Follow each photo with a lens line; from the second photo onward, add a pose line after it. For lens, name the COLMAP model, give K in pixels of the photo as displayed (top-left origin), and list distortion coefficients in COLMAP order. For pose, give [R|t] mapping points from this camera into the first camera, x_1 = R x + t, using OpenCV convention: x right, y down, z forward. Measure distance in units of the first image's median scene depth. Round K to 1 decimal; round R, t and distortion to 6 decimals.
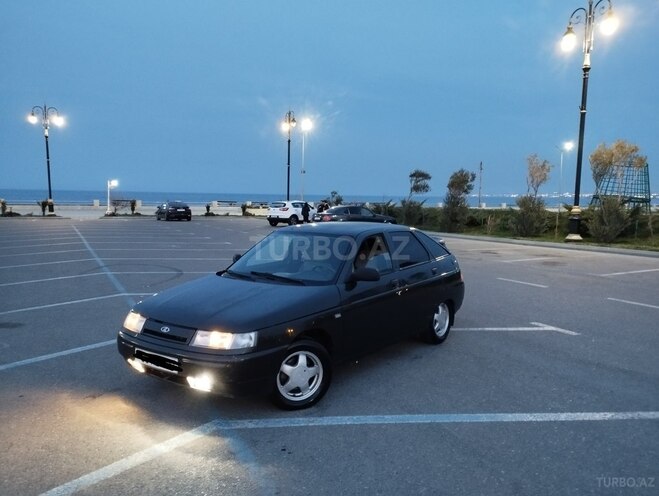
lens RADIAL K [[540.7, 0, 335.1], [0, 540.7, 251.8], [0, 0, 1]] dist [0.102812, -0.116838]
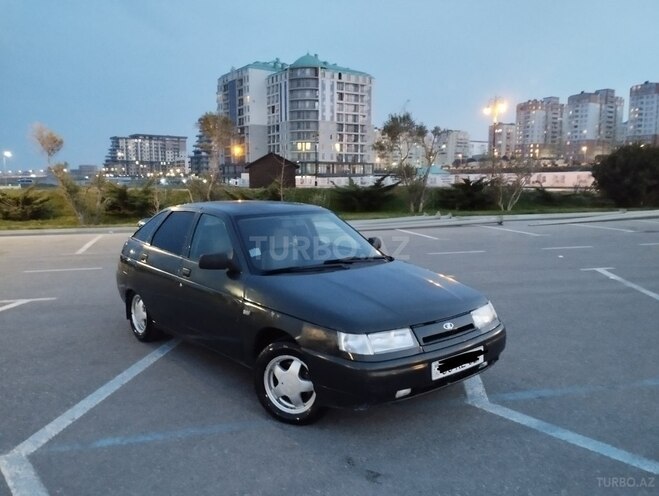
lens RADIAL K [[540.7, 0, 329.1], [0, 540.7, 250.6], [0, 0, 1]] dist [0.102812, -0.116838]
pose [[0.236551, -0.134593, 0.962252, -0.440415], [0.103389, 0.988223, 0.112809, -0.033301], [-0.966103, 0.072801, 0.247681, 0.369024]]
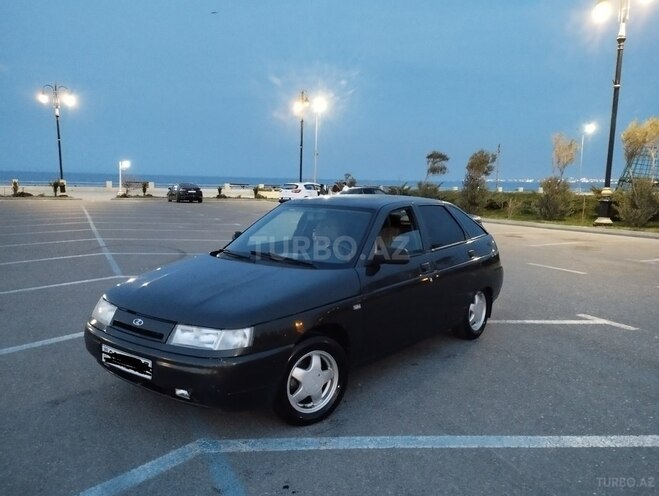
lens RADIAL K [[540.7, 0, 331.1], [0, 540.7, 247.6], [0, 0, 1]] dist [0.102812, -0.116838]
pose [[0.999505, 0.008968, -0.030152, -0.004188], [-0.008336, 0.999744, 0.021041, 0.006040], [0.030333, -0.020780, 0.999324, 0.085854]]
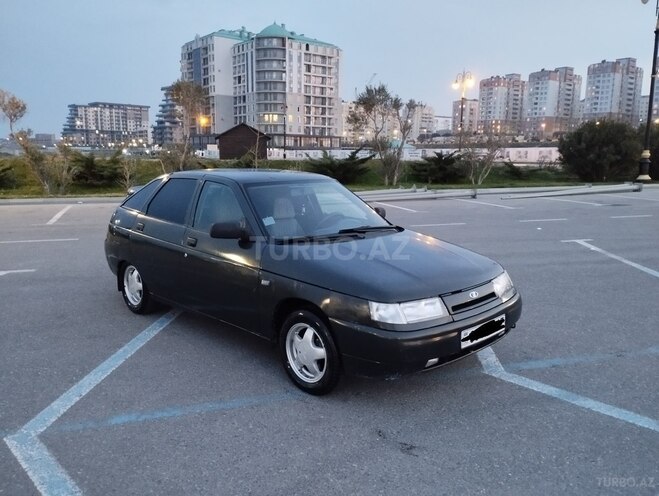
lens RADIAL K [[540.7, 0, 330.7], [0, 540.7, 236.3], [0, 0, 1]] dist [0.102812, -0.116838]
pose [[0.171746, -0.155713, 0.972757, -0.437225], [0.092289, 0.985630, 0.141480, -0.031972], [-0.980809, 0.065477, 0.183648, 0.405640]]
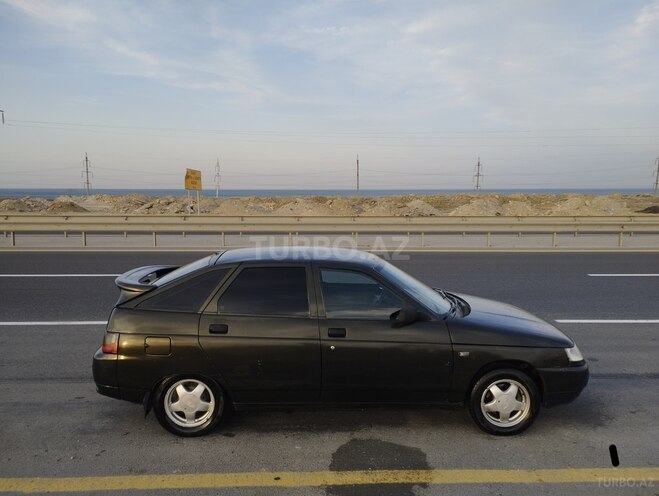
lens RADIAL K [[540.7, 0, 327.3], [0, 540.7, 253.7], [0, 0, 1]] dist [0.102812, -0.116838]
pose [[-0.609153, -0.114378, 0.784761, -0.360288], [0.064859, 0.979045, 0.193040, -0.112423], [-0.790396, 0.168489, -0.588970, 0.807178]]
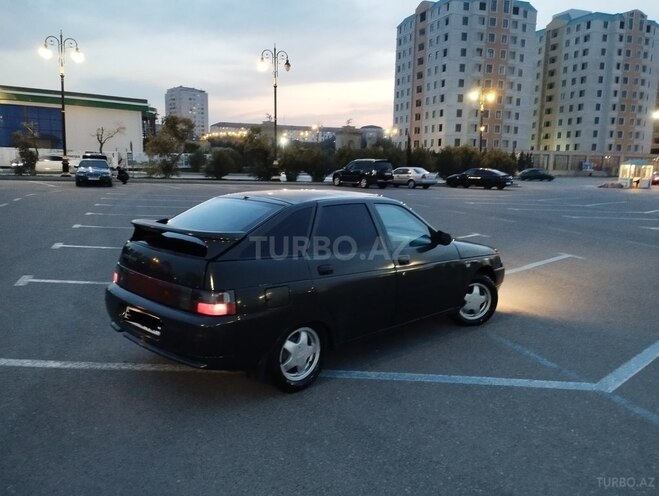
lens RADIAL K [[540.7, 0, 330.6], [0, 540.7, 249.3], [0, 0, 1]] dist [0.102812, -0.116838]
pose [[-0.987671, -0.058157, 0.145338, -0.069346], [-0.020138, 0.967918, 0.250458, -0.095039], [-0.155241, 0.244444, -0.957156, 0.996226]]
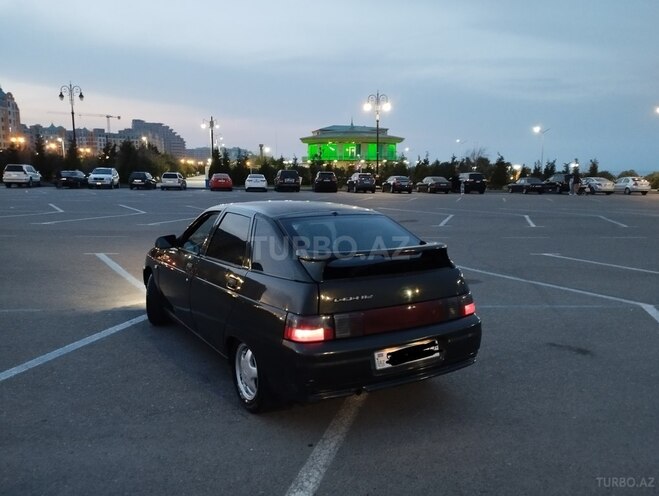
lens RADIAL K [[540.7, 0, 328.1], [0, 540.7, 248.7], [0, 0, 1]] dist [0.102812, -0.116838]
pose [[-0.383420, 0.113831, -0.916532, 0.406842], [-0.104156, 0.980715, 0.165374, -0.067678], [0.917682, 0.158870, -0.364170, 0.748599]]
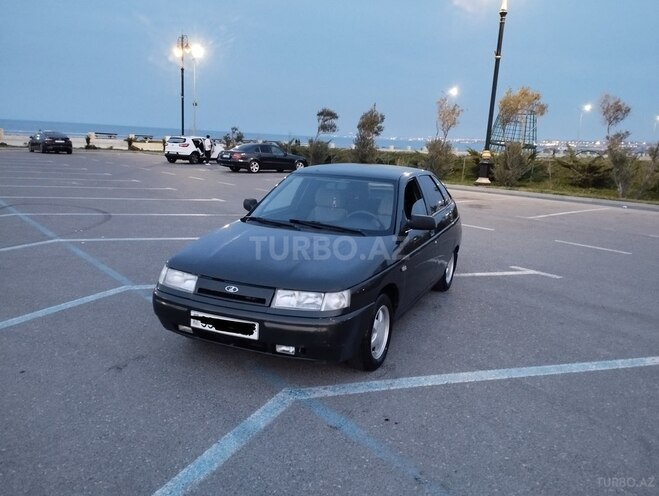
lens RADIAL K [[540.7, 0, 331.2], [0, 540.7, 248.5], [0, 0, 1]] dist [0.102812, -0.116838]
pose [[0.979173, -0.009457, 0.202808, -0.121976], [-0.011772, 0.994589, 0.103217, -0.003631], [-0.202687, -0.103455, 0.973763, 0.057161]]
